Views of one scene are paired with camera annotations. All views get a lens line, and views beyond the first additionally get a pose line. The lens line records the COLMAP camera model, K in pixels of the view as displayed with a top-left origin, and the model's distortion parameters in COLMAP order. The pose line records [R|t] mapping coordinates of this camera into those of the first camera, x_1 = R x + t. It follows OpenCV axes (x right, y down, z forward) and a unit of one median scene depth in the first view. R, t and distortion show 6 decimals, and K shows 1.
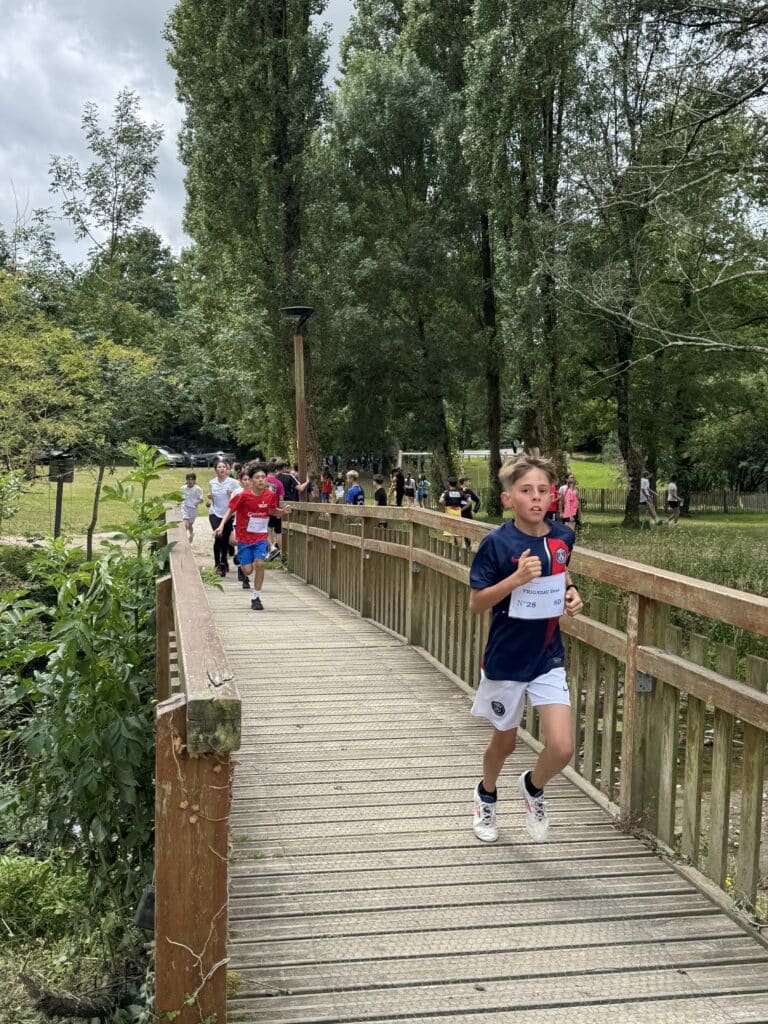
lens RADIAL K [[1030.5, 0, 358.0], [0, 1030.5, 492.9], [0, 0, 1]] dist [0.201915, -0.378990]
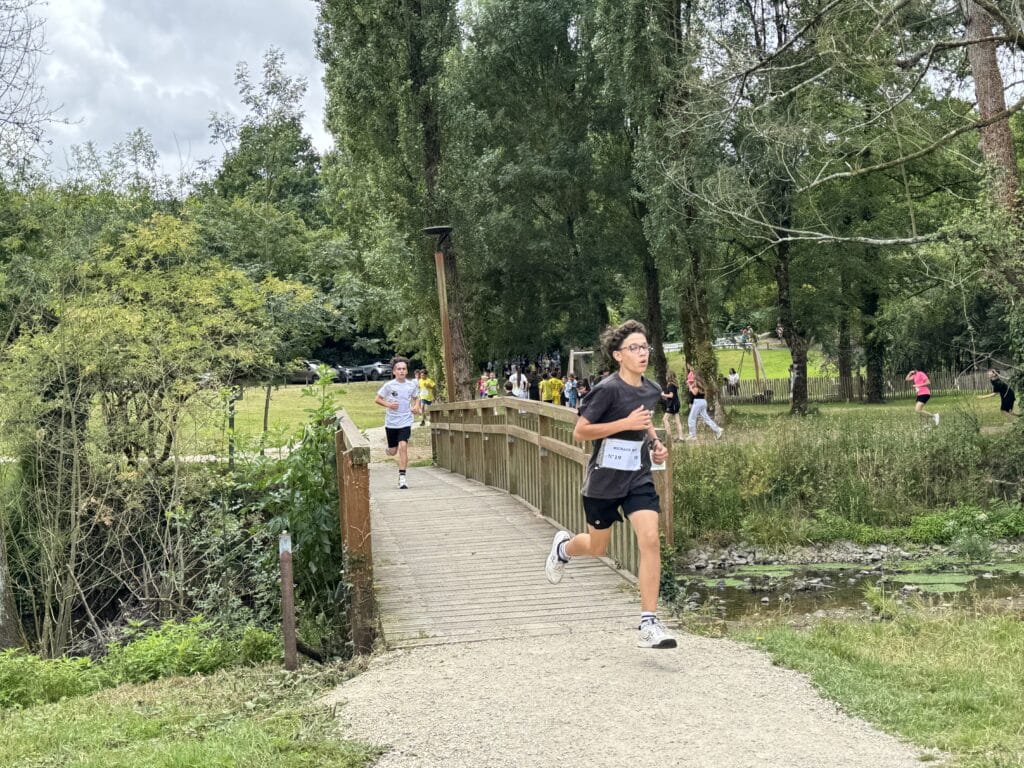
lens RADIAL K [[1357.2, 0, 512.0], [0, 1357.2, 384.0], [0, 0, 1]] dist [0.151439, -0.012801]
pose [[0.997491, -0.059281, -0.038698, 0.075438], [0.058635, 0.998124, -0.017618, 0.016916], [0.039670, 0.015305, 0.999096, -0.478867]]
